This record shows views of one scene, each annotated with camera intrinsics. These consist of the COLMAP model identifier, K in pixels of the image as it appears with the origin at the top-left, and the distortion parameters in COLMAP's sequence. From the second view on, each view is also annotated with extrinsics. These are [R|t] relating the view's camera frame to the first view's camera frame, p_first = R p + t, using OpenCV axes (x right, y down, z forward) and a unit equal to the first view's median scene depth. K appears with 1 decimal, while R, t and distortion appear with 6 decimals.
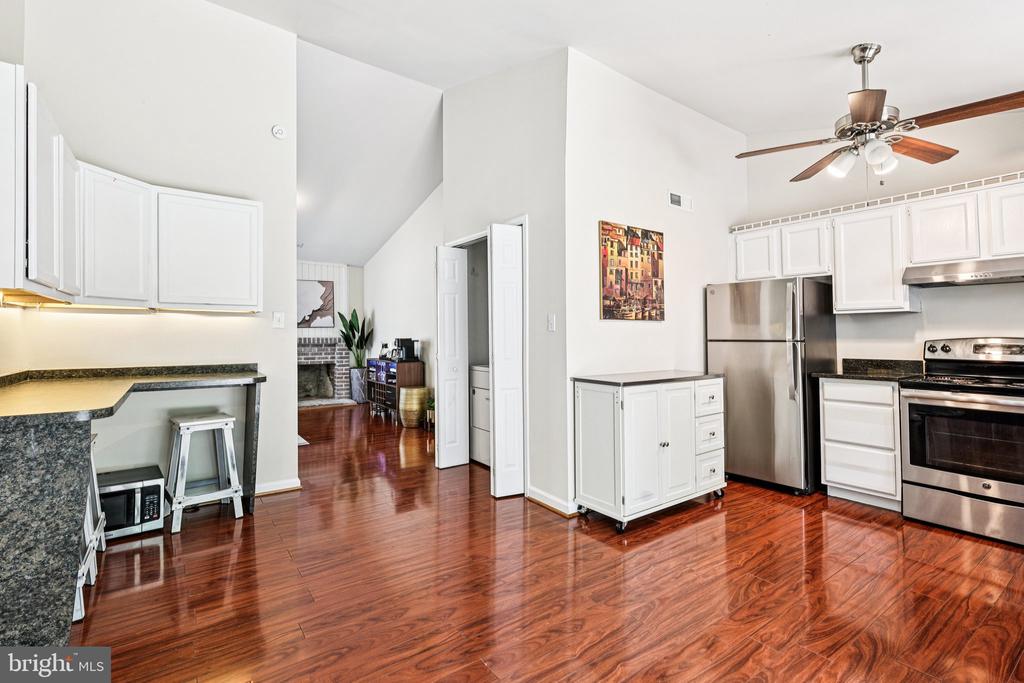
lens RADIAL K [[456.7, 0, 512.4], [0, 456.7, 335.9], [0, 0, 1]] dist [0.003498, -0.000391]
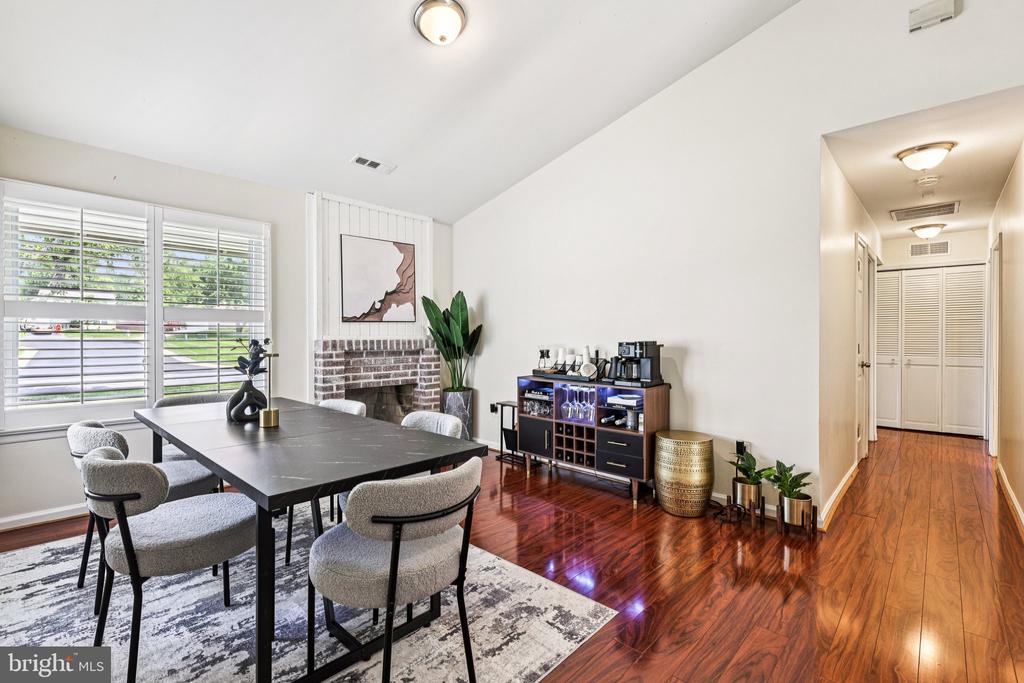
lens RADIAL K [[456.7, 0, 510.9], [0, 456.7, 340.2], [0, 0, 1]] dist [0.003498, -0.000391]
pose [[0.983411, 0.000084, 0.181392, -0.898128], [-0.001033, 0.999986, 0.005138, 0.003376], [-0.181390, -0.005240, 0.983397, 0.941714]]
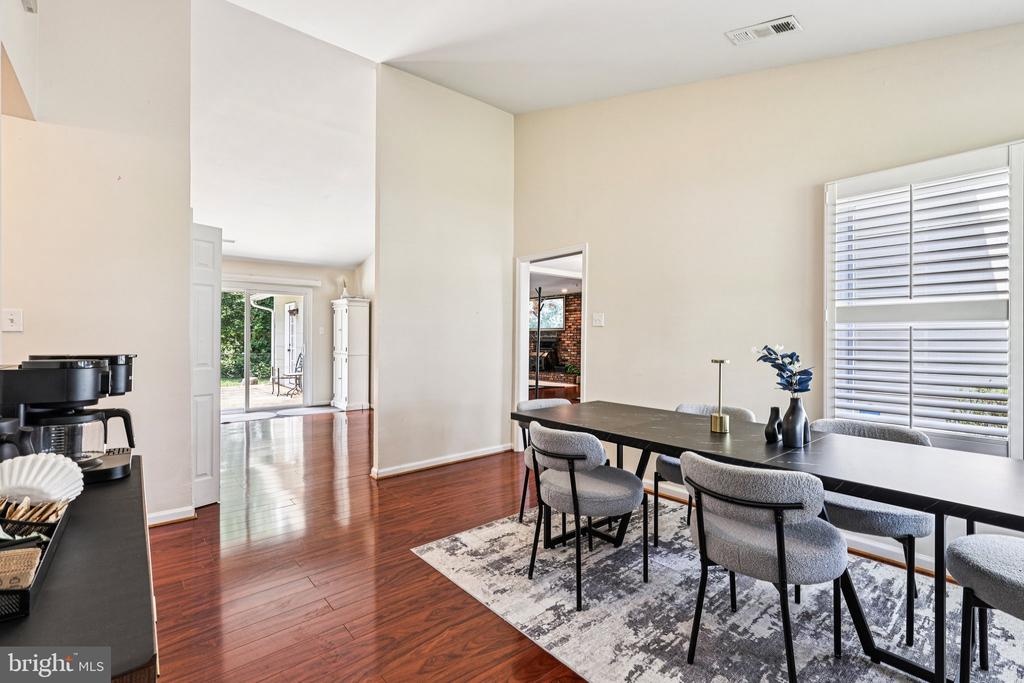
lens RADIAL K [[456.7, 0, 514.1], [0, 456.7, 341.5], [0, 0, 1]] dist [0.003498, -0.000391]
pose [[-0.997728, -0.001074, -0.067361, -0.781659], [-0.001514, 0.999978, 0.006479, -0.003742], [0.067353, 0.006566, -0.997708, 2.249991]]
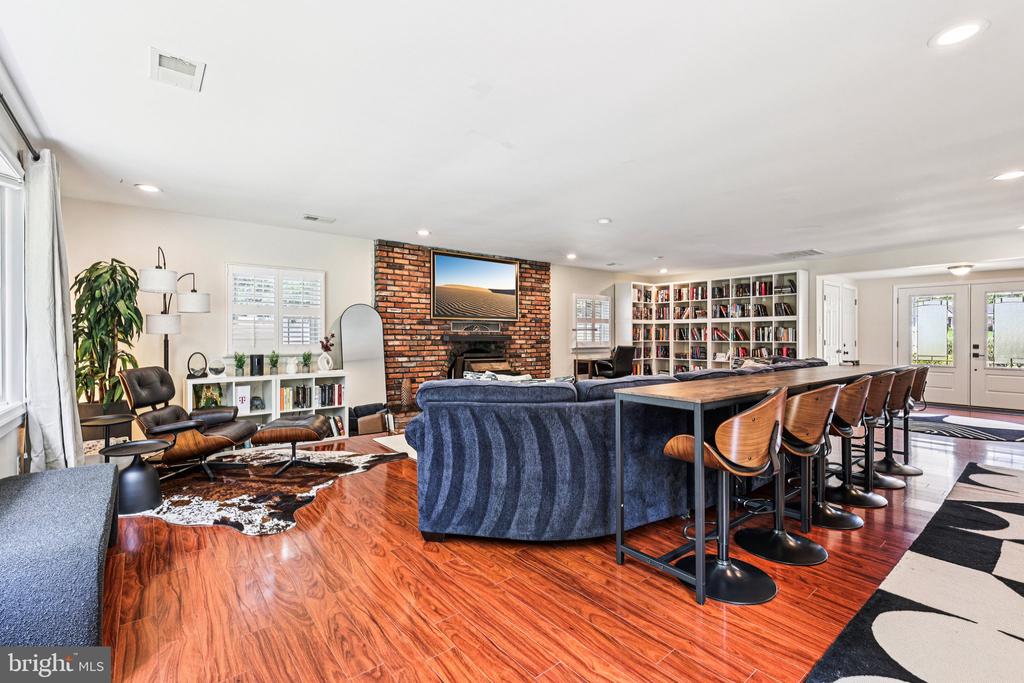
lens RADIAL K [[456.7, 0, 509.9], [0, 456.7, 339.5], [0, 0, 1]] dist [0.003498, -0.000391]
pose [[0.045383, -0.000177, -0.998970, 0.680715], [0.004369, 0.999990, 0.000022, 0.013634], [0.998960, -0.004365, 0.045383, -1.555819]]
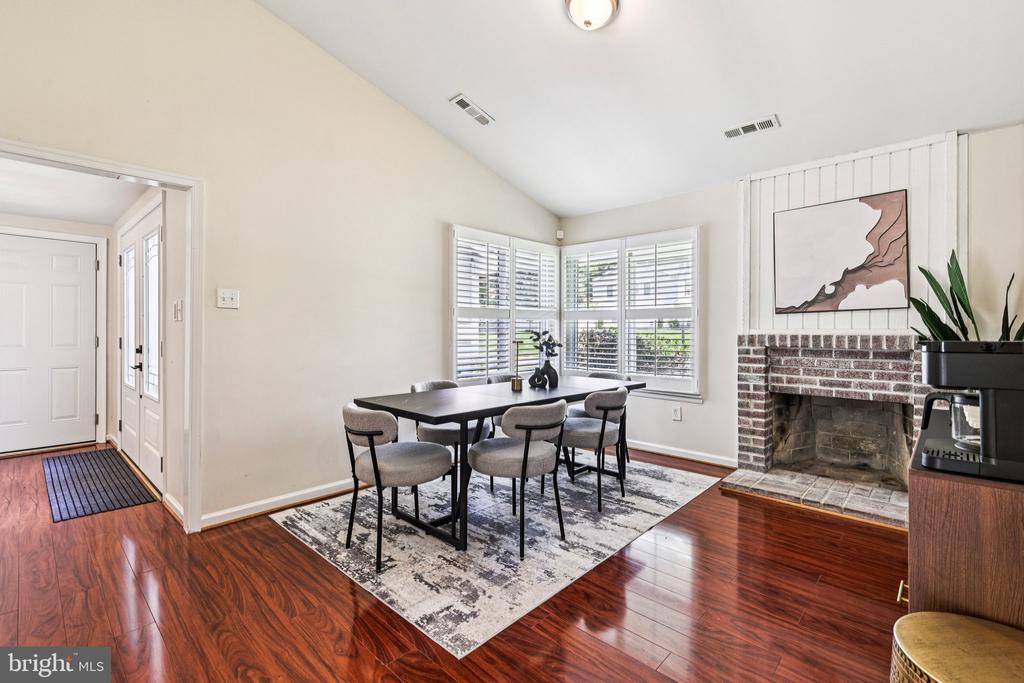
lens RADIAL K [[456.7, 0, 516.1], [0, 456.7, 333.5], [0, 0, 1]] dist [0.003498, -0.000391]
pose [[0.188301, 0.006541, -0.982090, -0.182059], [-0.005926, 0.999967, 0.005524, 0.004578], [0.982094, 0.004779, 0.188333, 1.447050]]
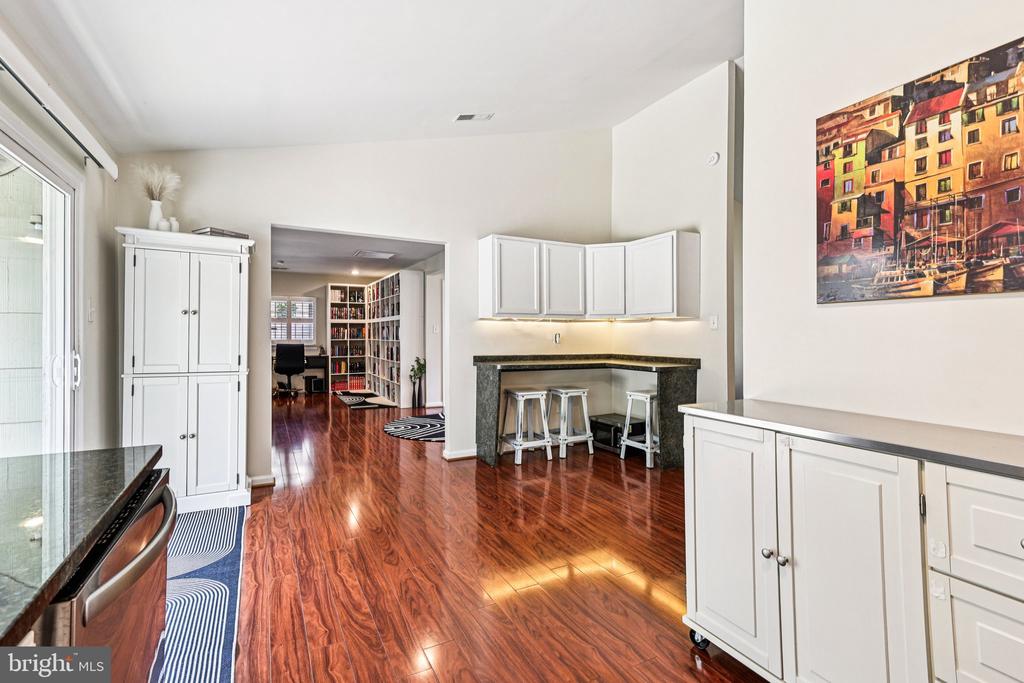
lens RADIAL K [[456.7, 0, 523.1], [0, 456.7, 348.5], [0, 0, 1]] dist [0.003498, -0.000391]
pose [[-0.109798, 0.026008, -0.993614, 0.723644], [-0.002982, 0.999644, 0.026495, 0.003047], [0.993949, 0.005872, -0.109681, 0.672441]]
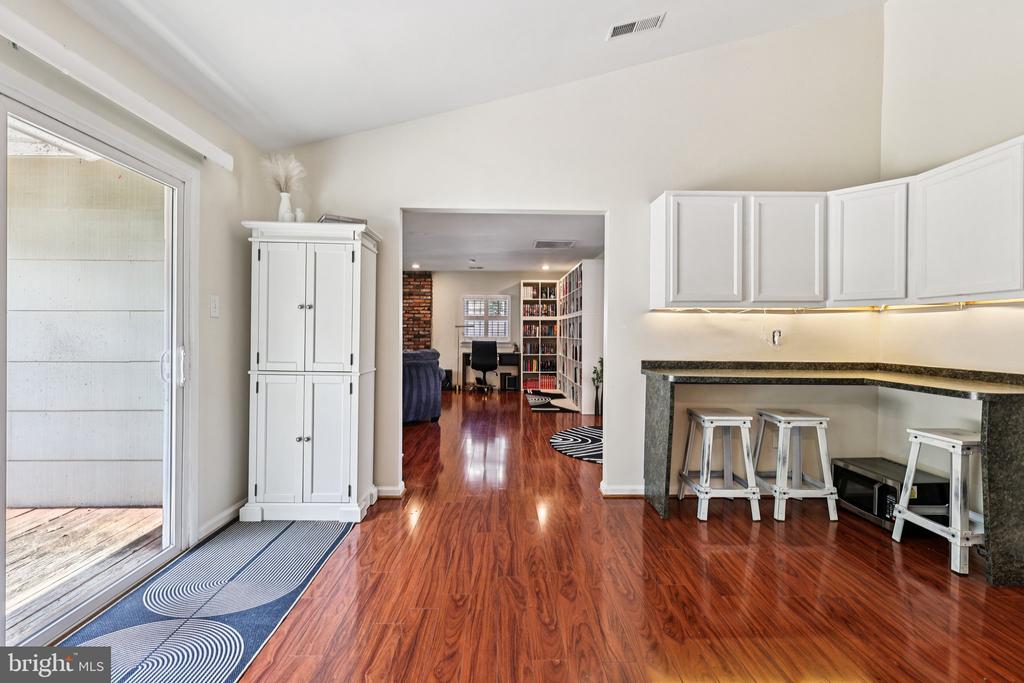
lens RADIAL K [[456.7, 0, 514.2], [0, 456.7, 344.1], [0, 0, 1]] dist [0.003498, -0.000391]
pose [[-0.564109, 0.015769, -0.825550, 0.394553], [-0.006727, 0.999697, 0.023692, 0.003865], [0.825673, 0.018919, -0.563832, 0.710427]]
